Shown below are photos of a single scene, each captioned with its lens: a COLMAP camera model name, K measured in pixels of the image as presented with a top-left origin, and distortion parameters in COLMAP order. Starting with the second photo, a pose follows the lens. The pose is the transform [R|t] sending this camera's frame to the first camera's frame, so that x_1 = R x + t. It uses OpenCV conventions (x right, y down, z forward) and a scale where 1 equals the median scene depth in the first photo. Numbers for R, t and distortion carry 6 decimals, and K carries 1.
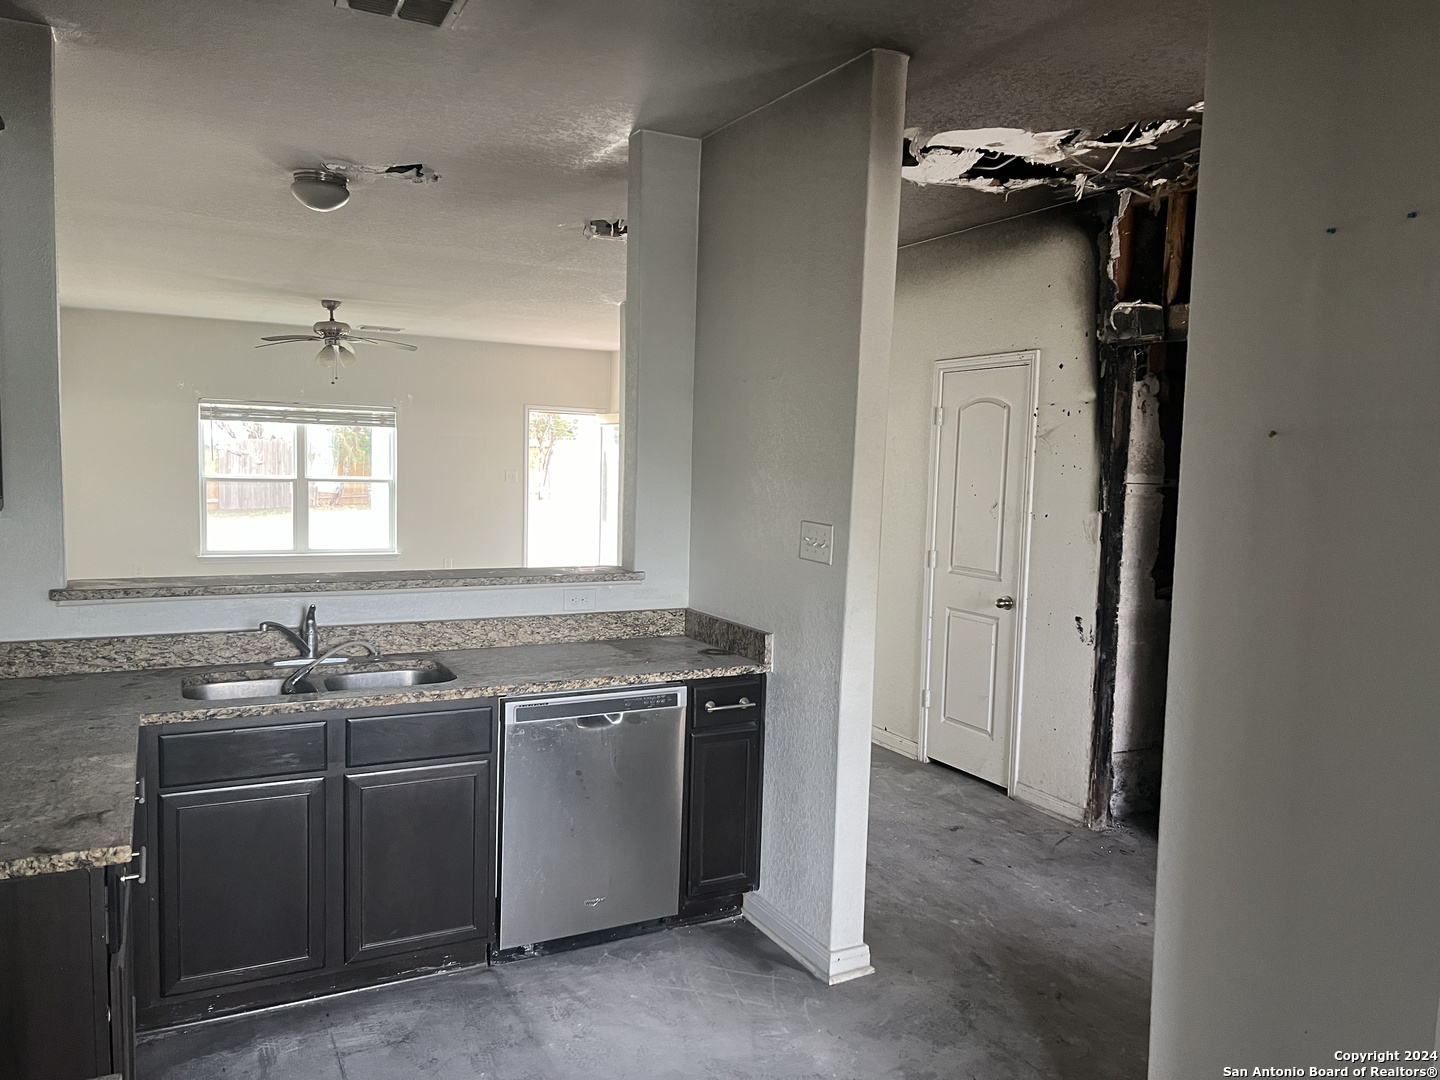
lens RADIAL K [[1079.5, 0, 747.6], [0, 1079.5, 541.6], [0, 0, 1]] dist [0.058046, -0.071801]
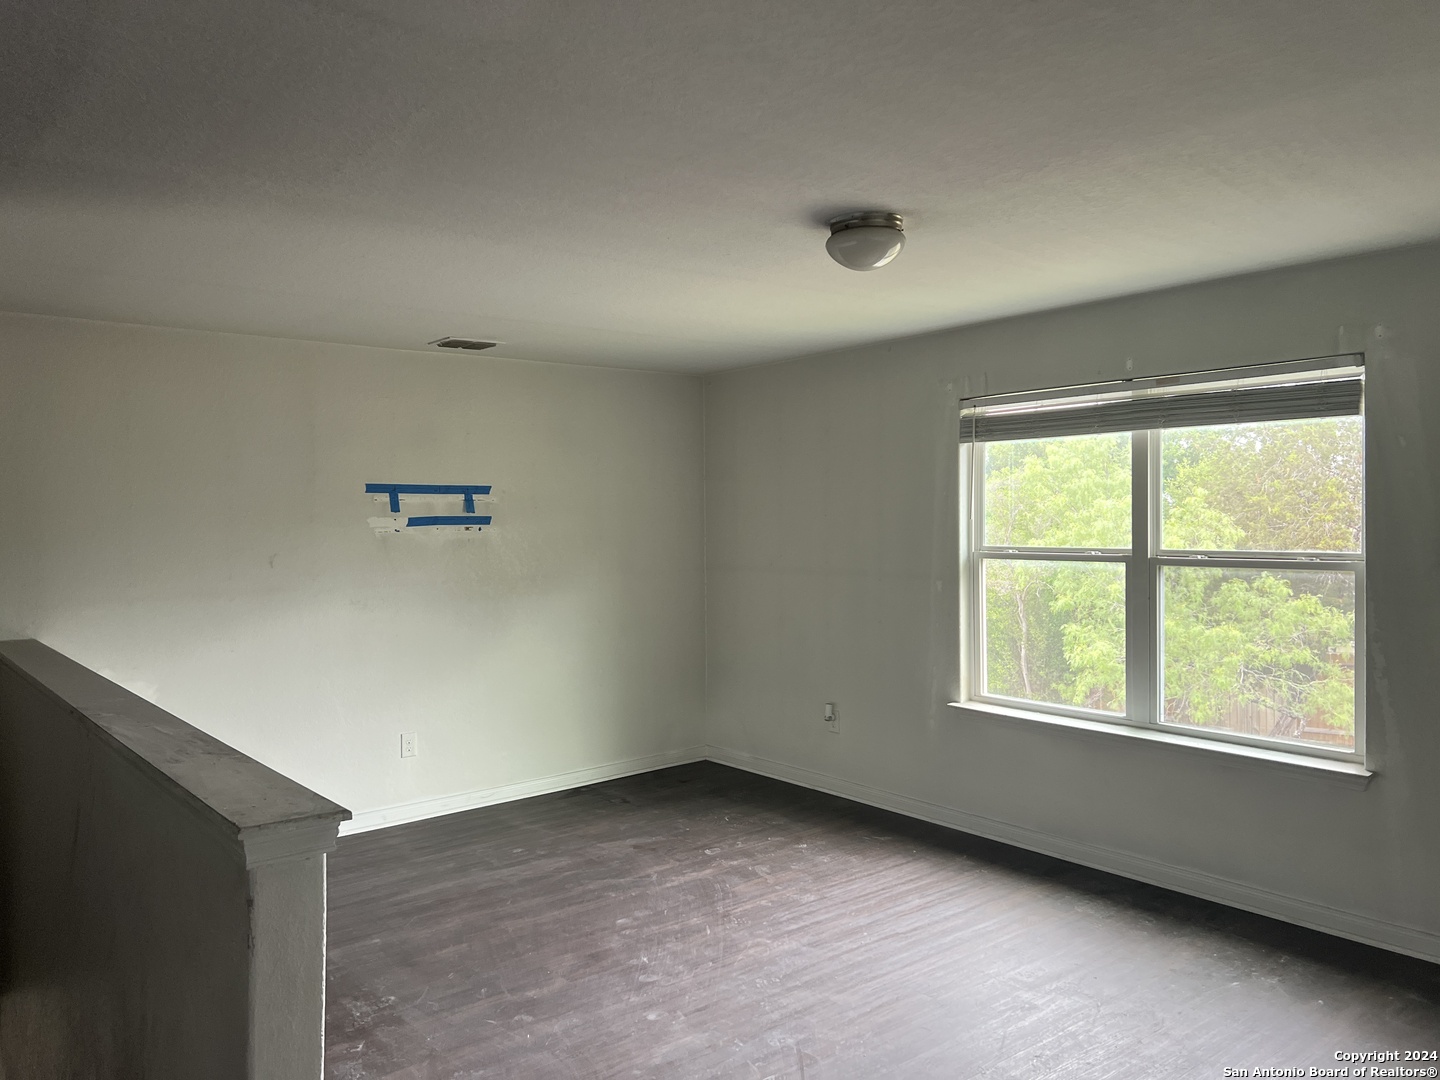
lens RADIAL K [[1083.2, 0, 720.0], [0, 1083.2, 540.0], [0, 0, 1]] dist [0.042237, -0.042343]
pose [[0.185562, -0.003335, -0.982627, -0.062417], [-0.060416, 0.998064, -0.014797, -0.160470], [0.980773, 0.062112, 0.185001, 2.498625]]
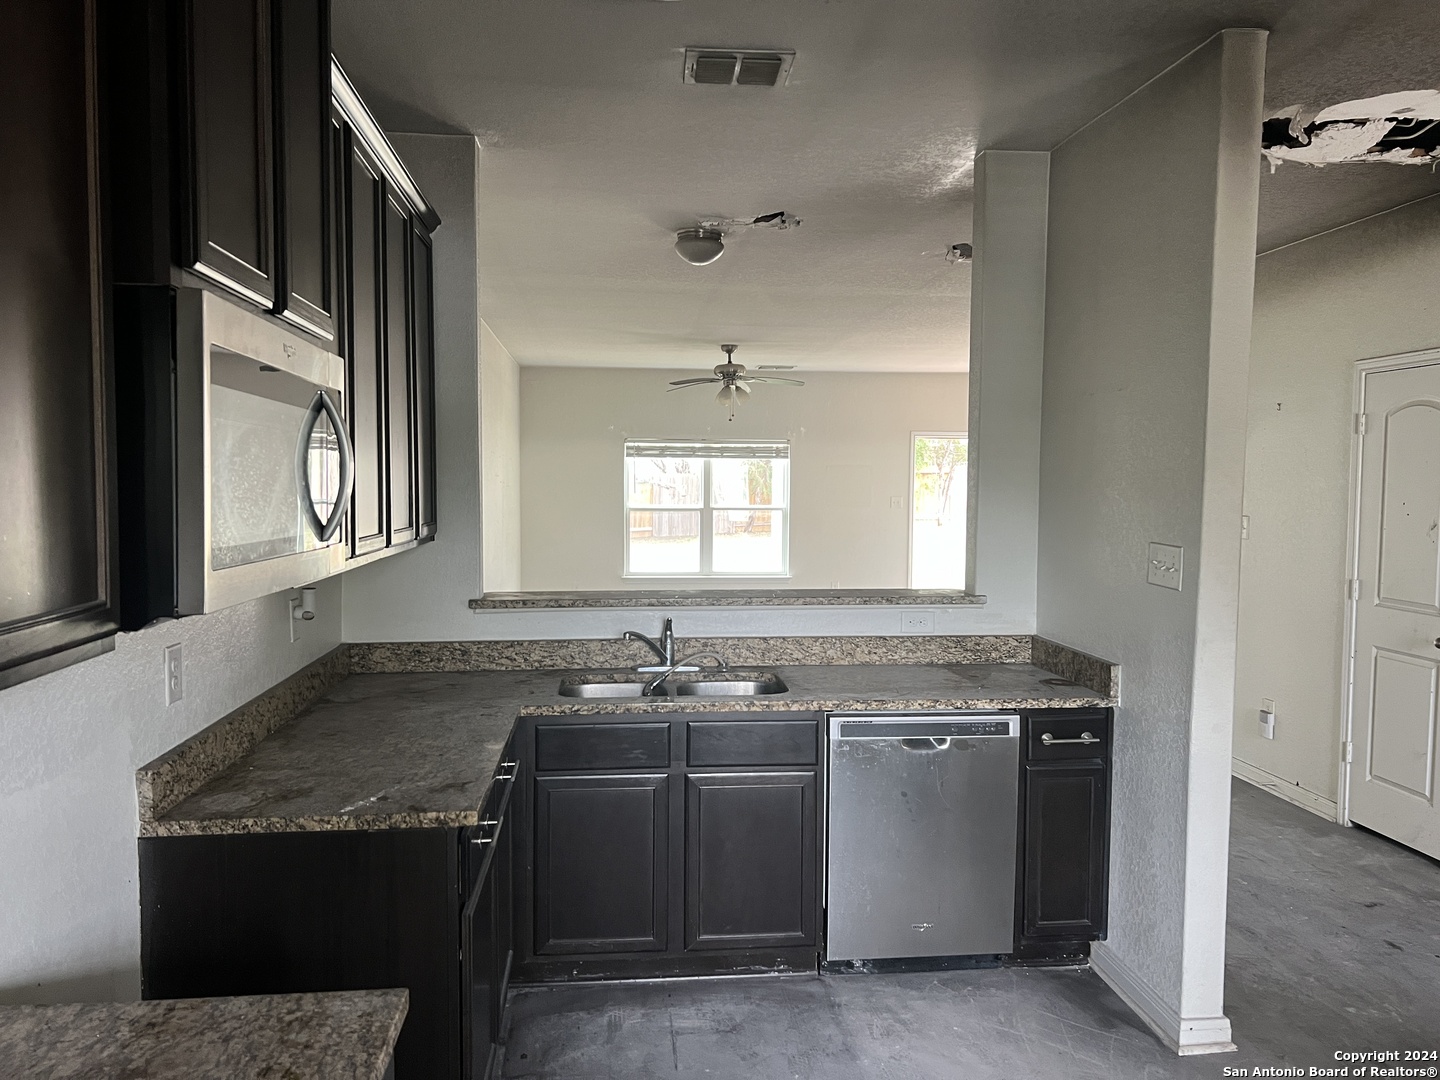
lens RADIAL K [[1080.1, 0, 718.0], [0, 1080.1, 531.5], [0, 0, 1]] dist [0.060486, -0.082756]
pose [[0.922557, -0.003782, -0.385842, 0.067829], [-0.009528, 0.999424, -0.032578, 0.004737], [0.385742, 0.033731, 0.921990, -0.000298]]
